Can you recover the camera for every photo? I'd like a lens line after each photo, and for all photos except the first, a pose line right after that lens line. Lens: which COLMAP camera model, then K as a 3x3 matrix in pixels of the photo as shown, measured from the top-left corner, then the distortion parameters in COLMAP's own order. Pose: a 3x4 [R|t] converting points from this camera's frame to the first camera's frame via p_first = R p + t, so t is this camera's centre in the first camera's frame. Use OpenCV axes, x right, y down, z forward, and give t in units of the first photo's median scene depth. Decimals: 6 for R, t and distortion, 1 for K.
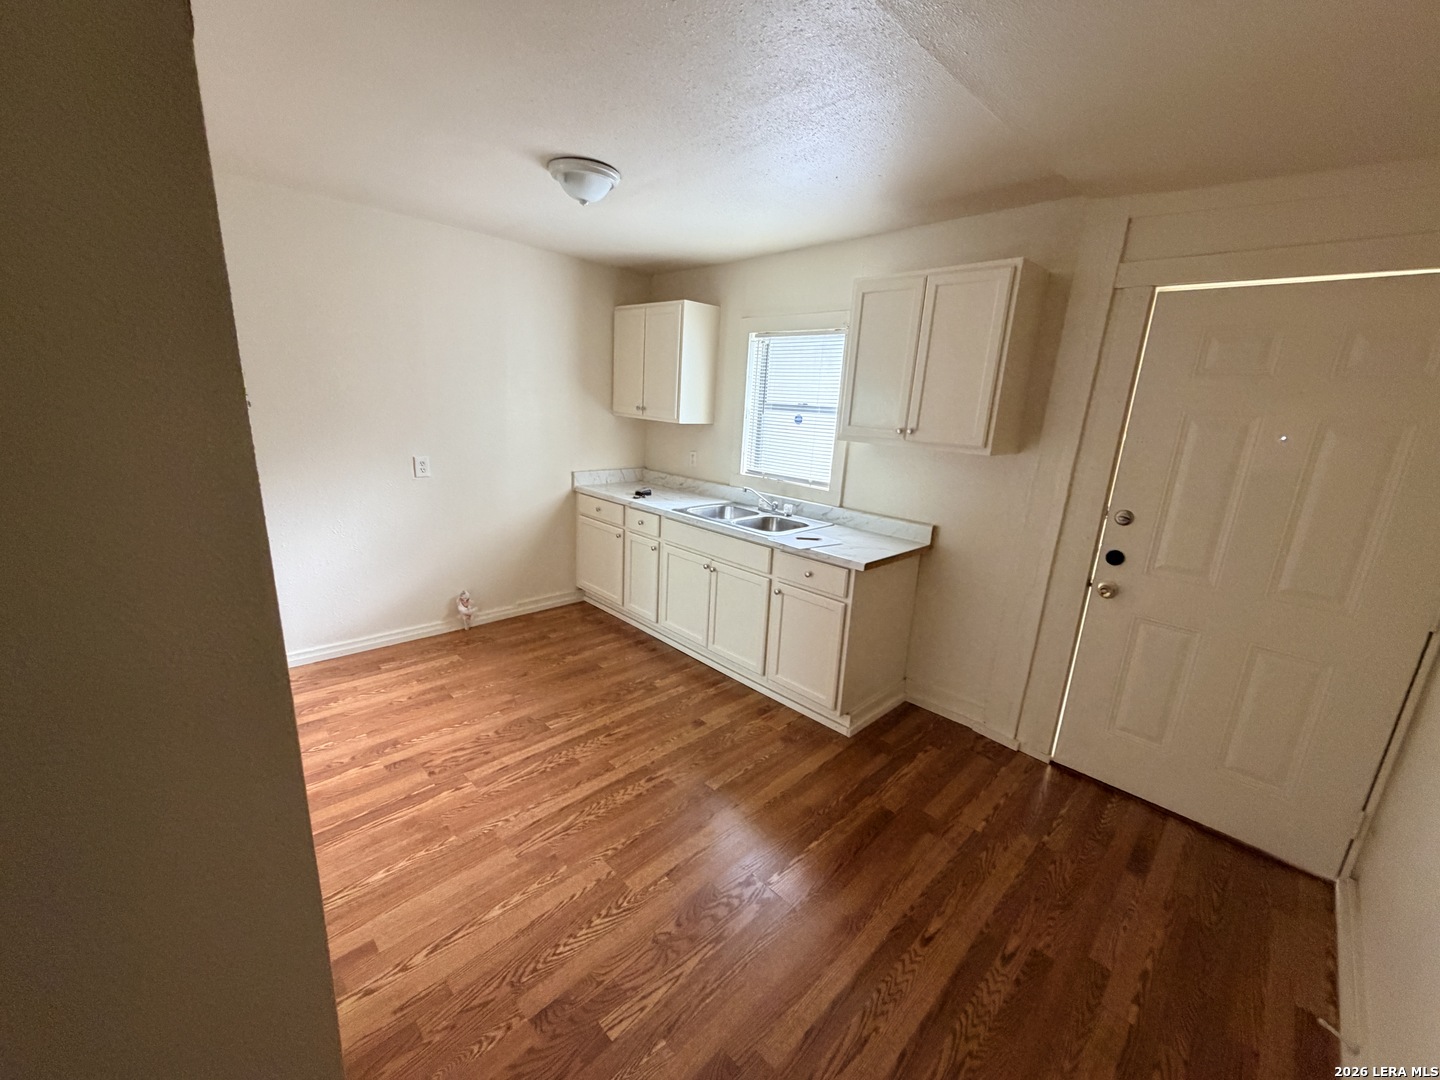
lens RADIAL K [[575.2, 0, 717.5], [0, 575.2, 541.7], [0, 0, 1]] dist [-0.000929, 0.000879]
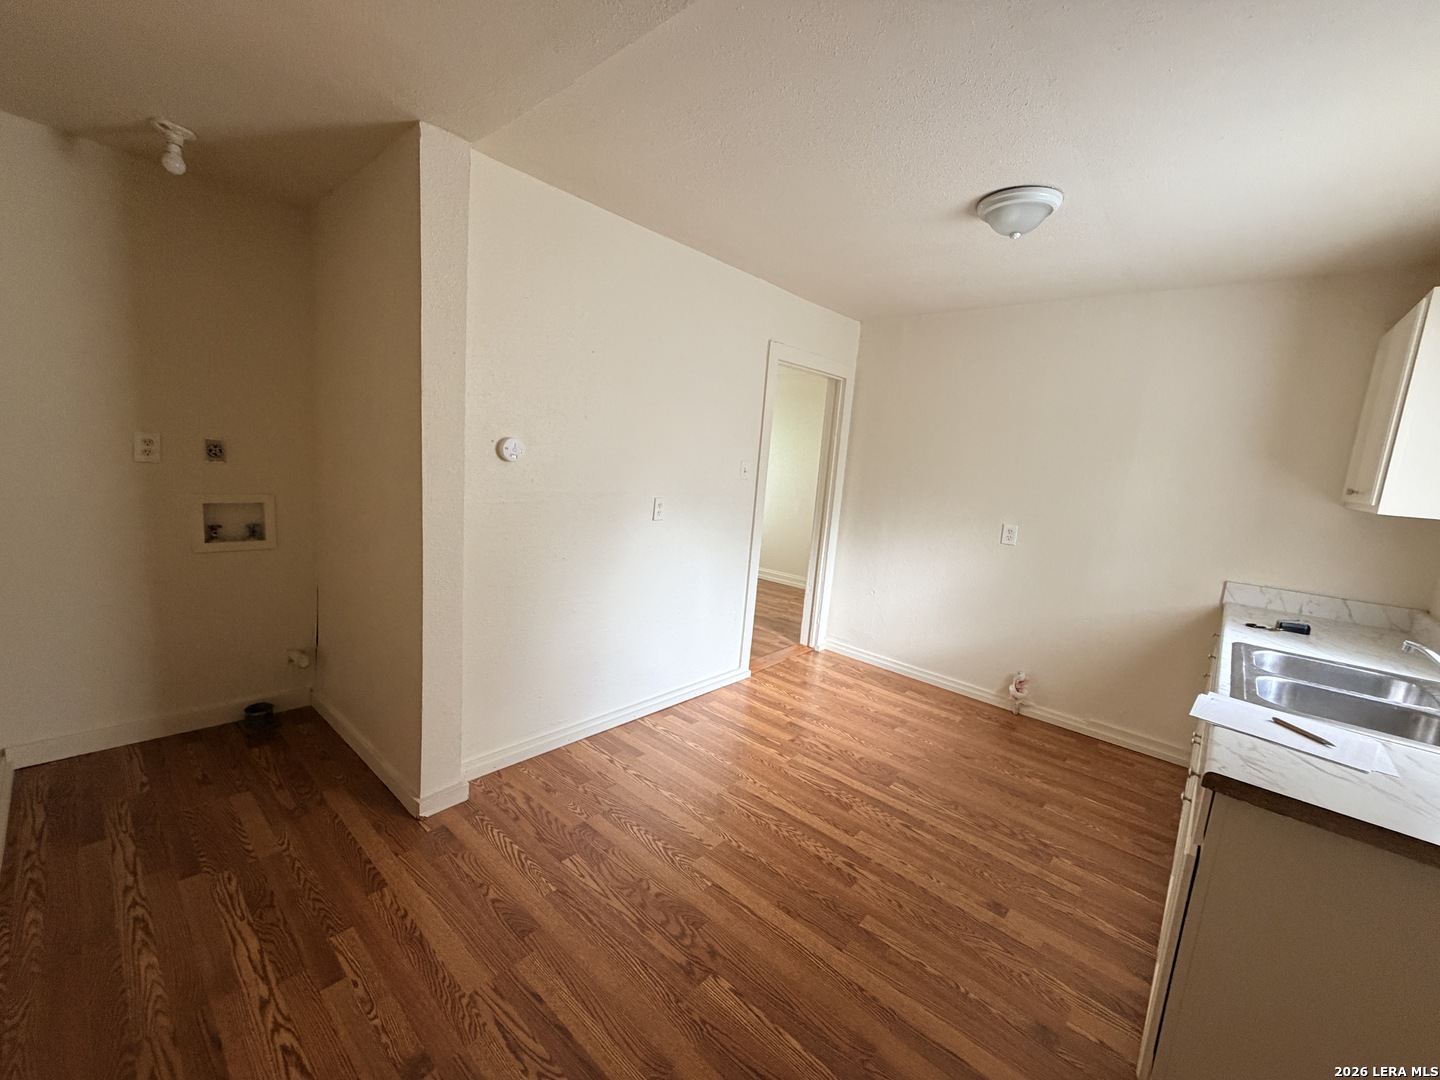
lens RADIAL K [[575.2, 0, 715.0], [0, 575.2, 545.5], [0, 0, 1]] dist [-0.000929, 0.000879]
pose [[0.069280, 0.106059, -0.991943, 0.583941], [-0.315393, 0.945660, 0.079083, -0.034360], [0.946429, 0.307373, 0.098965, 0.511017]]
